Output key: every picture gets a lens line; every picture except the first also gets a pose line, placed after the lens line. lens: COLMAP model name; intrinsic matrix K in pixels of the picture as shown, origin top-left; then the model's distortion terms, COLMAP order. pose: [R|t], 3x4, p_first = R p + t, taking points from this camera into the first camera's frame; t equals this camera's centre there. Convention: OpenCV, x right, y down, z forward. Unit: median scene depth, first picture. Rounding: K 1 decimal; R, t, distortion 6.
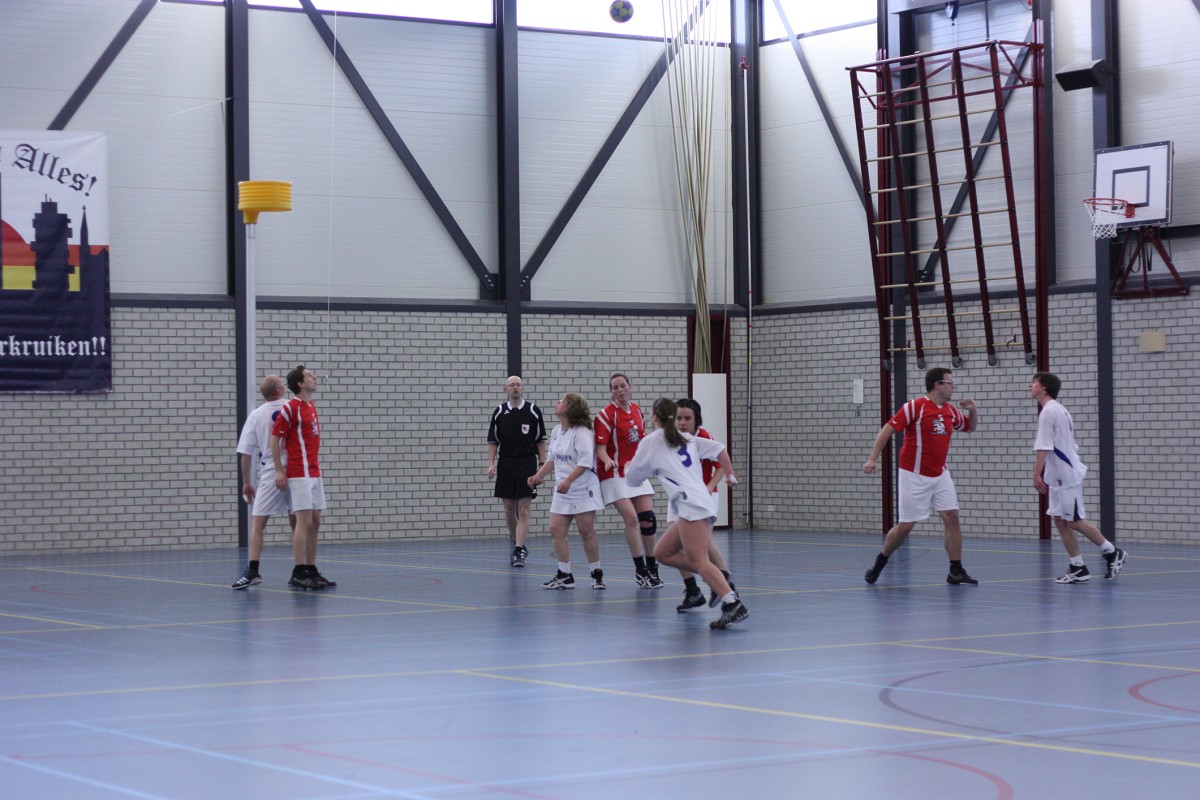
lens RADIAL K [[2792.0, 0, 596.5], [0, 2792.0, 401.5], [0, 0, 1]] dist [-0.111806, 0.000000]
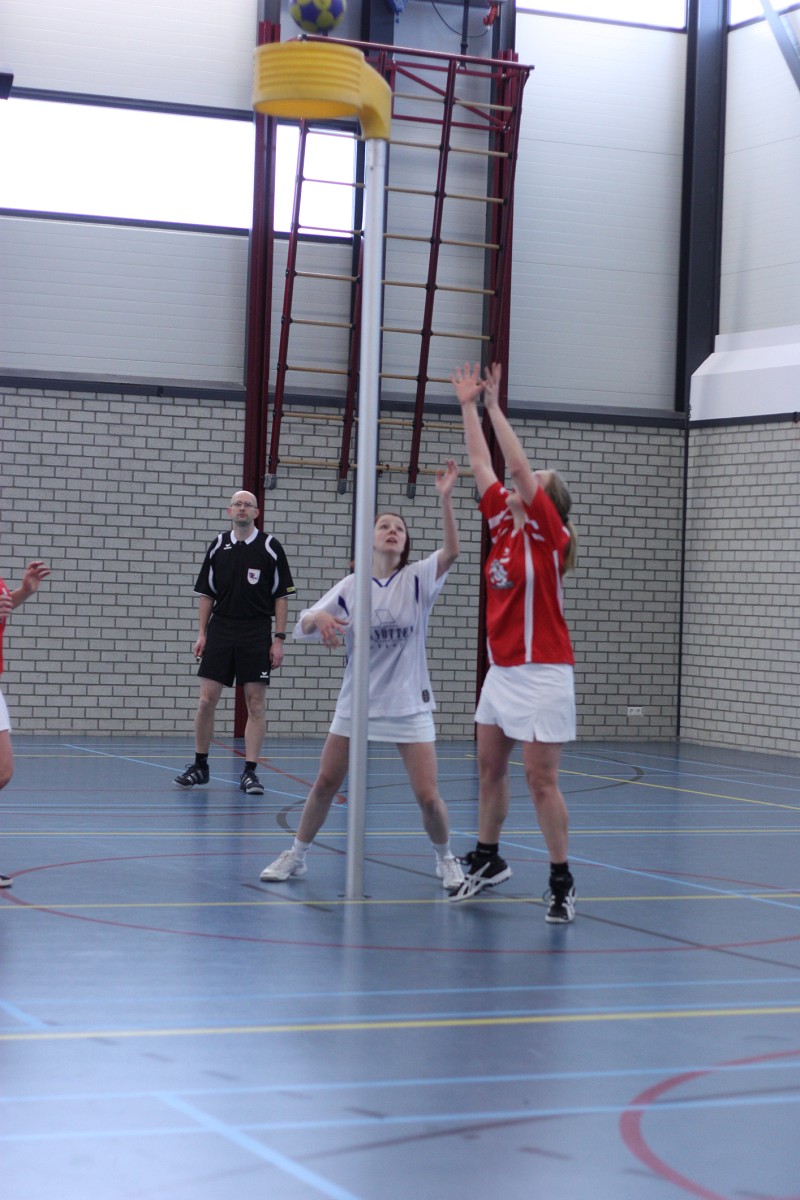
lens RADIAL K [[2792.0, 0, 400.7], [0, 2792.0, 612.2], [0, 0, 1]] dist [-0.111806, 0.000000]
pose [[0.125317, 0.006357, 0.992096, -0.575827], [-0.046980, 0.998896, -0.000467, 0.015613], [-0.991004, -0.046550, 0.125477, 0.895186]]
